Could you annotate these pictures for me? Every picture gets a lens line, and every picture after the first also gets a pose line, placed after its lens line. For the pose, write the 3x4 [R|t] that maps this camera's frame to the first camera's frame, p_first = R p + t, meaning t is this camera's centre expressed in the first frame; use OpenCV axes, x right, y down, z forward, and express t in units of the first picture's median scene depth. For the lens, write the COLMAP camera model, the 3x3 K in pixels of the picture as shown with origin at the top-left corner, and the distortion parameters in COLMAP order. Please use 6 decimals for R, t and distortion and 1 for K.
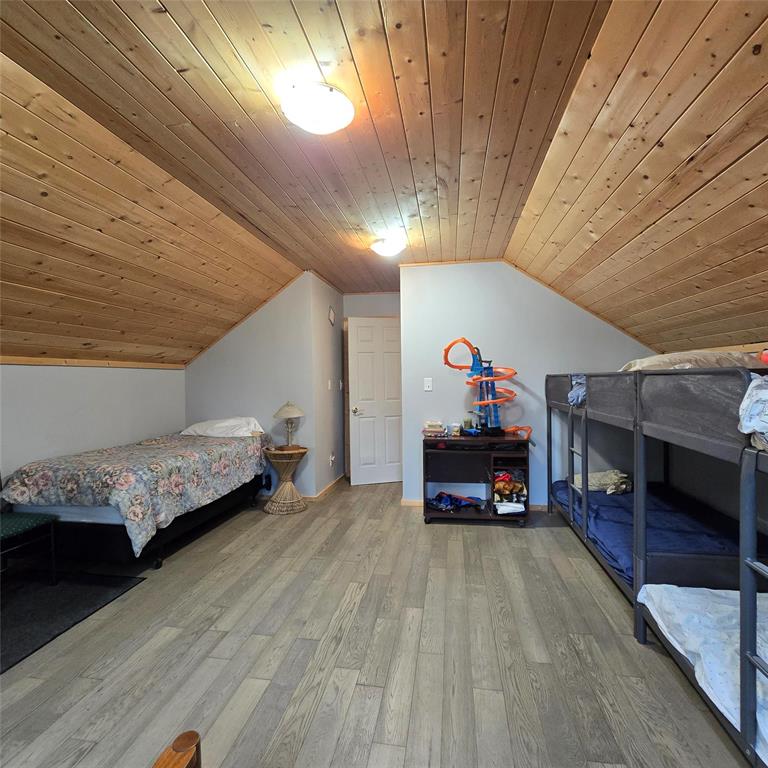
lens RADIAL K [[421.6, 0, 378.7], [0, 421.6, 379.3], [0, 0, 1]] dist [-0.000722, -0.001438]
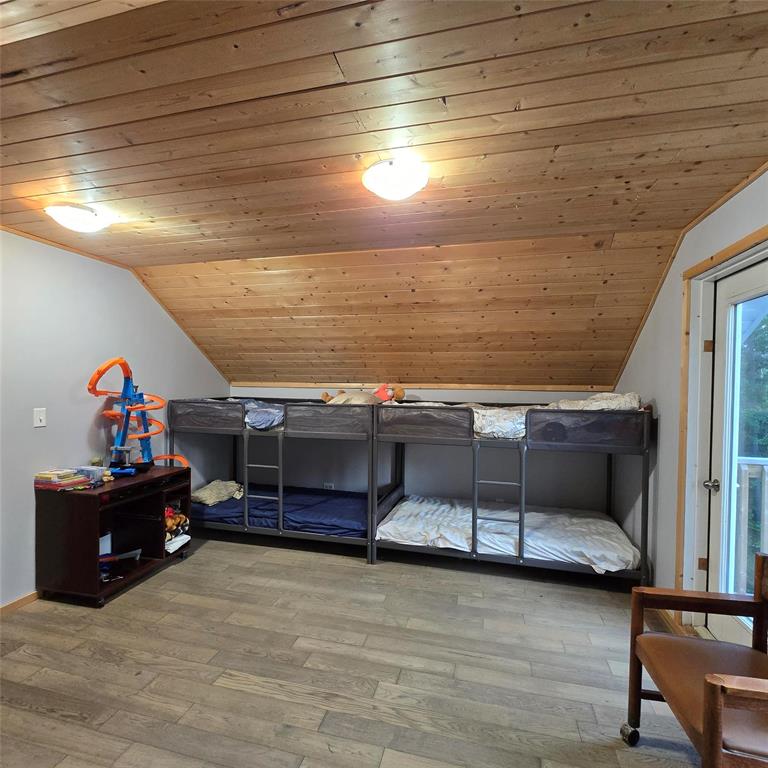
lens RADIAL K [[421.6, 0, 377.0], [0, 421.6, 390.5], [0, 0, 1]] dist [-0.000722, -0.001438]
pose [[0.092810, -0.010028, 0.995633, -0.660558], [-0.011143, 0.999876, 0.011109, -0.062556], [-0.995621, -0.012125, 0.092687, 0.512497]]
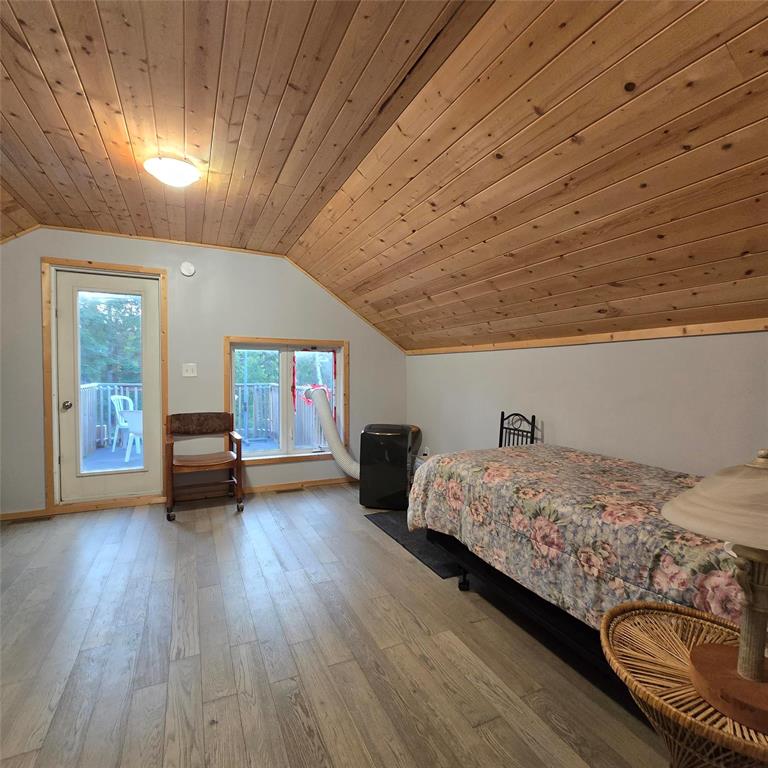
lens RADIAL K [[421.6, 0, 383.2], [0, 421.6, 383.3], [0, 0, 1]] dist [-0.000722, -0.001438]
pose [[-0.822163, 0.026647, -0.568629, 0.053036], [0.009674, 0.999414, 0.032848, 0.016195], [0.569170, 0.021505, -0.821938, 1.403267]]
